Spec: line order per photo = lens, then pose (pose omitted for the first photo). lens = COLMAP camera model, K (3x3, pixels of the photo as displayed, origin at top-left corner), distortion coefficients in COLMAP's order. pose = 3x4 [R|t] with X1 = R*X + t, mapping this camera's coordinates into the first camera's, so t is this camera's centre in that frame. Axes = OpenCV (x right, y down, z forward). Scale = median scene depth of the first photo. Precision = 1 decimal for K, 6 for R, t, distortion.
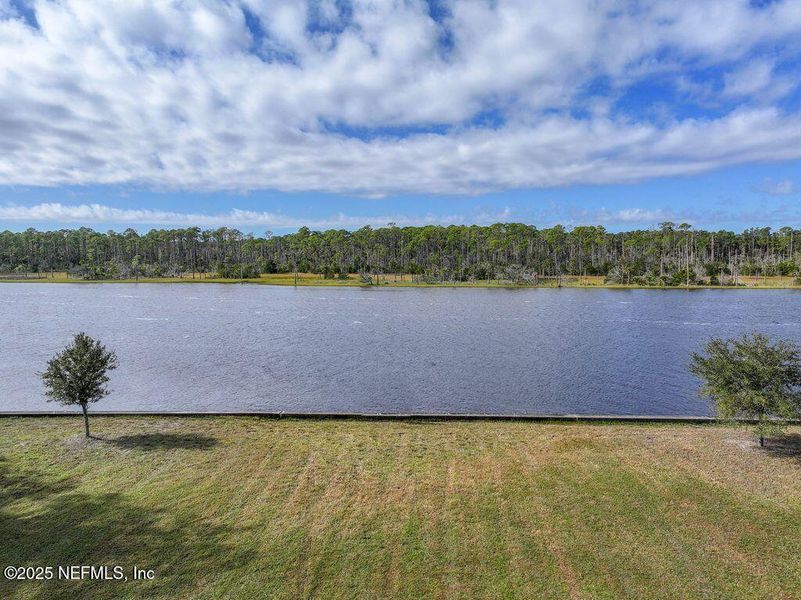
lens RADIAL K [[566.0, 0, 400.5], [0, 566.0, 300.0], [0, 0, 1]] dist [0.004600, 0.004883]
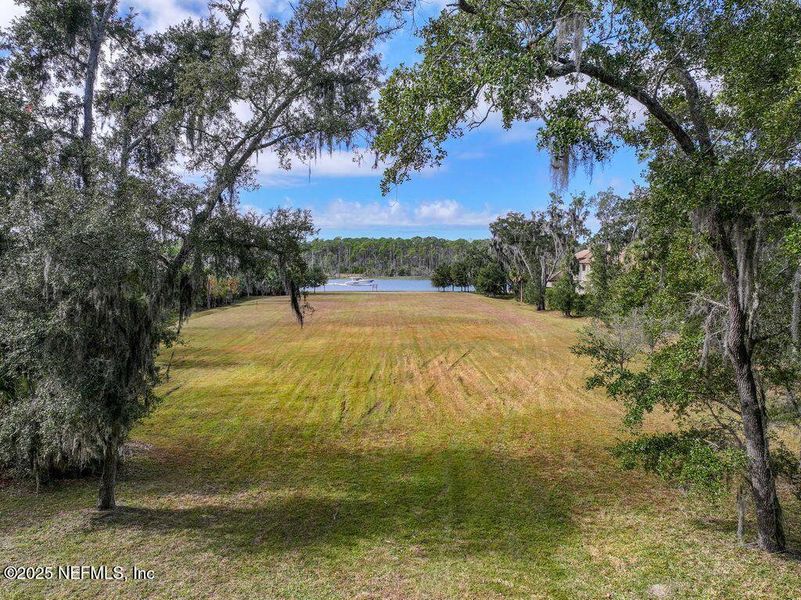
lens RADIAL K [[569.9, 0, 383.6], [0, 569.9, 303.8], [0, 0, 1]] dist [0.003274, 0.005888]
pose [[0.995579, -0.008870, 0.093509, -0.041470], [0.009223, 0.999952, -0.003344, 0.033557], [-0.093475, 0.004192, 0.995613, -0.412086]]
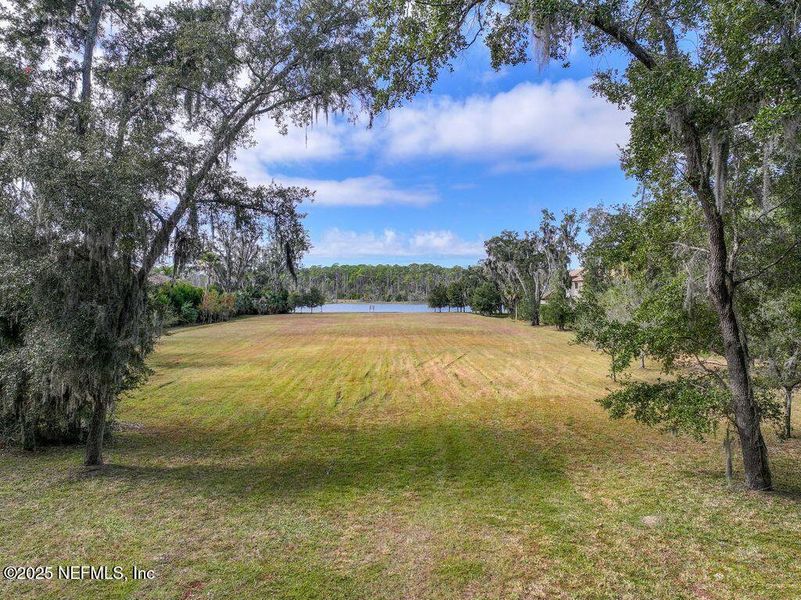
lens RADIAL K [[566.0, 0, 400.5], [0, 566.0, 300.0], [0, 0, 1]] dist [0.004600, 0.004883]
pose [[0.991718, -0.002538, 0.128410, -0.041302], [0.010170, 0.998217, -0.058809, 0.038845], [-0.128032, 0.059628, 0.989976, -0.412209]]
